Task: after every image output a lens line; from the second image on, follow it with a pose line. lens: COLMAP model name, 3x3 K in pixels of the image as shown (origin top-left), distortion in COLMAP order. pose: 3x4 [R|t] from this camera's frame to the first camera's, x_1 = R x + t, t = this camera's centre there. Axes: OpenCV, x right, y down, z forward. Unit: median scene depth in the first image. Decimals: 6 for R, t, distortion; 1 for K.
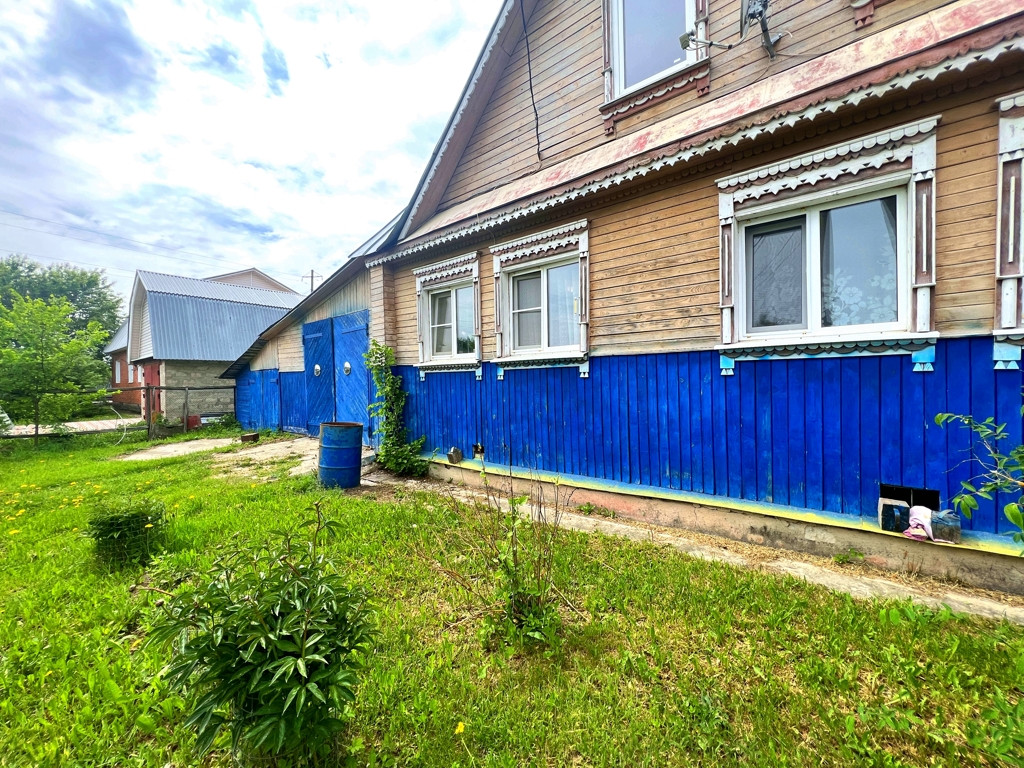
lens RADIAL K [[381.3, 0, 512.5], [0, 381.3, 389.8], [0, 0, 1]] dist [-0.005097, -0.000329]
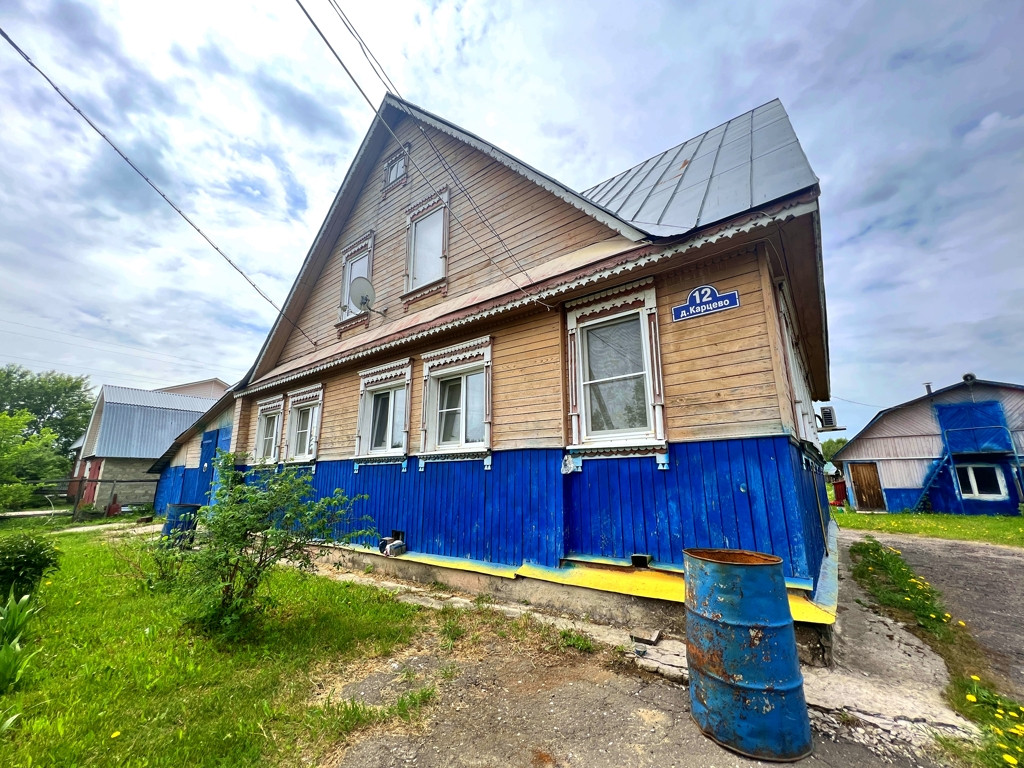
lens RADIAL K [[408.9, 0, 512.0], [0, 408.9, 384.0], [0, 0, 1]] dist [-0.000793, 0.000110]
pose [[0.999767, -0.007845, -0.020101, 0.438995], [0.002972, 0.972751, -0.231832, 0.000878], [0.021372, 0.231719, 0.972548, -0.329624]]
